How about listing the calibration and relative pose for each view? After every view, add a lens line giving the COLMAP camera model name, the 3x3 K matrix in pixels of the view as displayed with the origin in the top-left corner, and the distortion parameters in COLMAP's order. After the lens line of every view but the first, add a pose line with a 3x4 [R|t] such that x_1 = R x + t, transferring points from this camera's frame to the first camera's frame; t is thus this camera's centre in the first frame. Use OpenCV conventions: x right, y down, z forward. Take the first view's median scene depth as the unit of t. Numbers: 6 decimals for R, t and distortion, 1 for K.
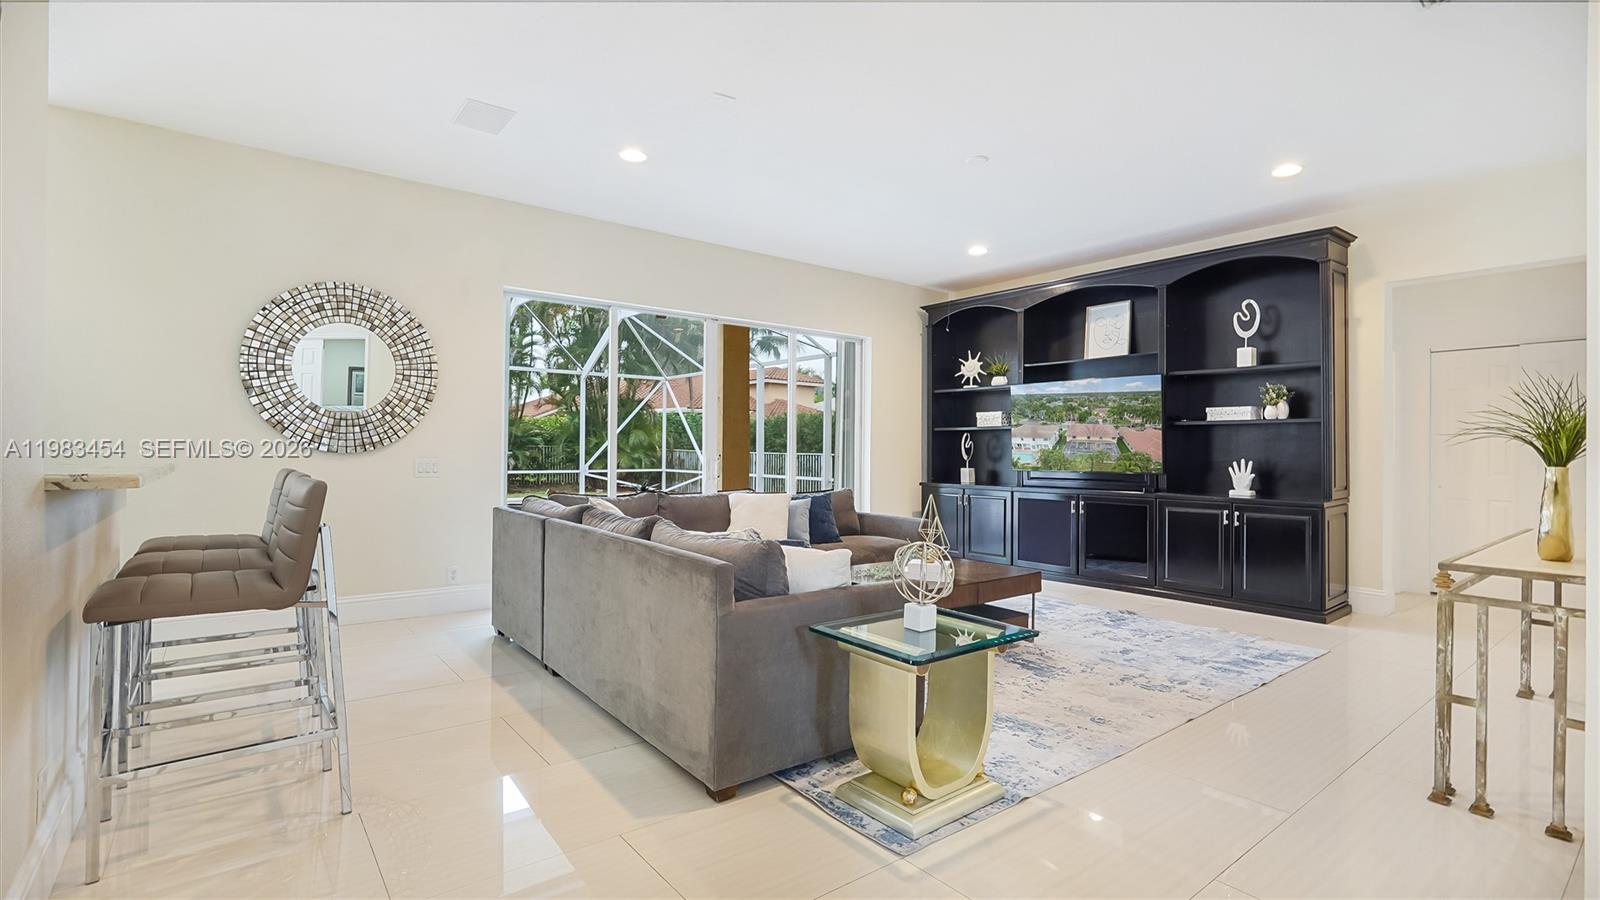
lens RADIAL K [[742.8, 0, 796.6], [0, 742.8, 449.2], [0, 0, 1]] dist [-0.004759, -0.000047]
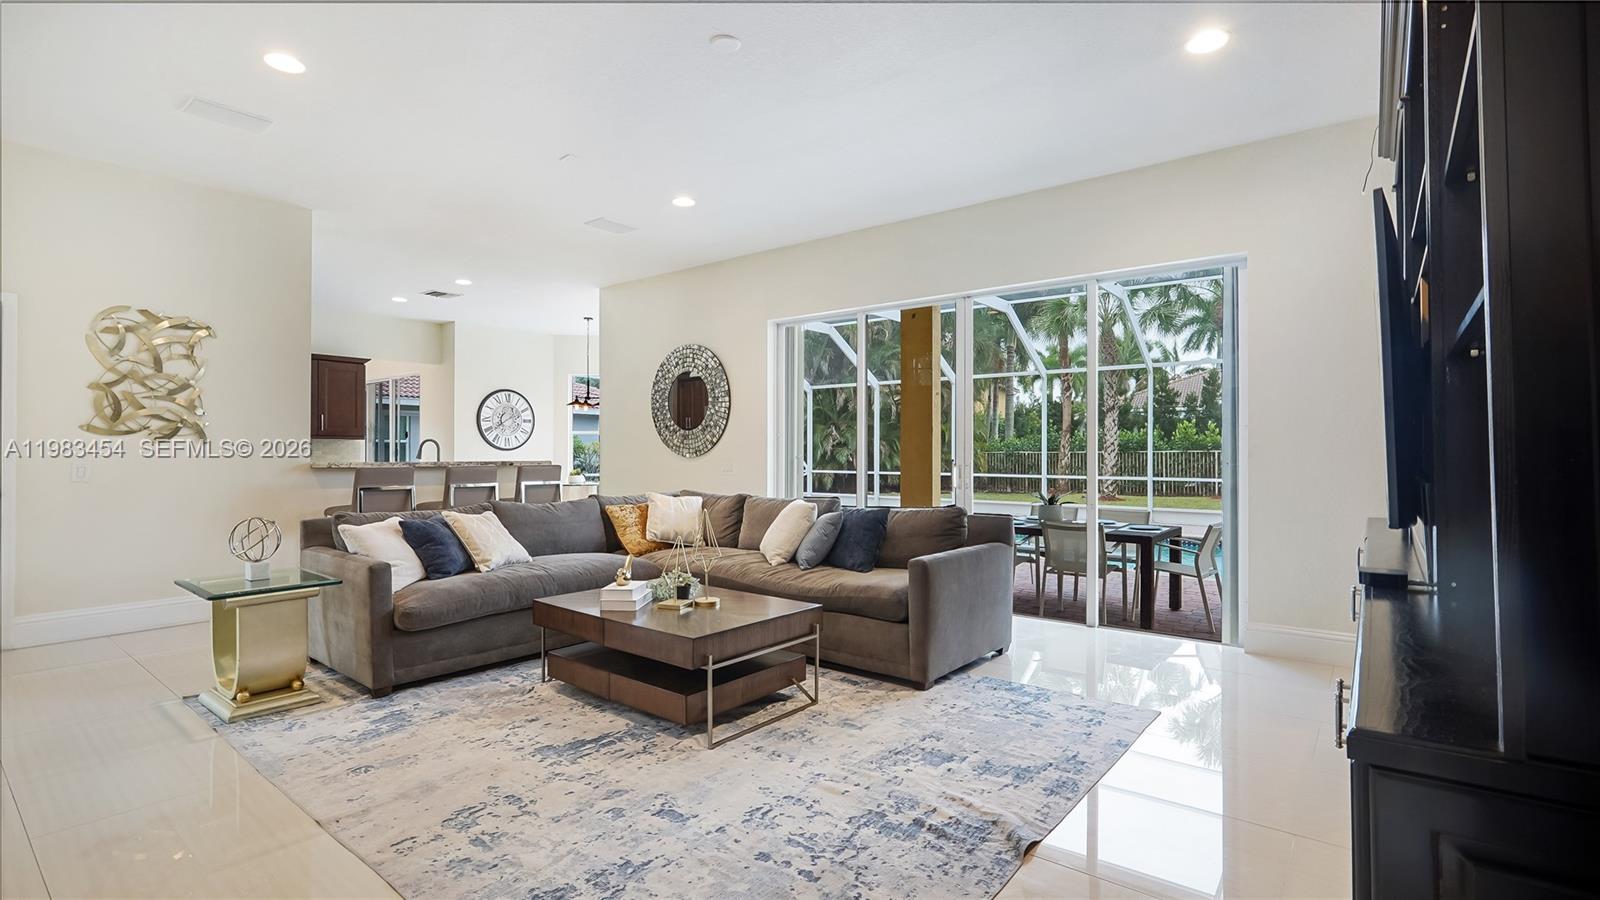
lens RADIAL K [[742.8, 0, 796.6], [0, 742.8, 449.2], [0, 0, 1]] dist [-0.004759, -0.000047]
pose [[0.229598, 0.003401, -0.973280, 1.124606], [-0.008279, 0.999965, 0.001541, -0.001390], [0.973250, 0.007704, 0.229618, 1.080994]]
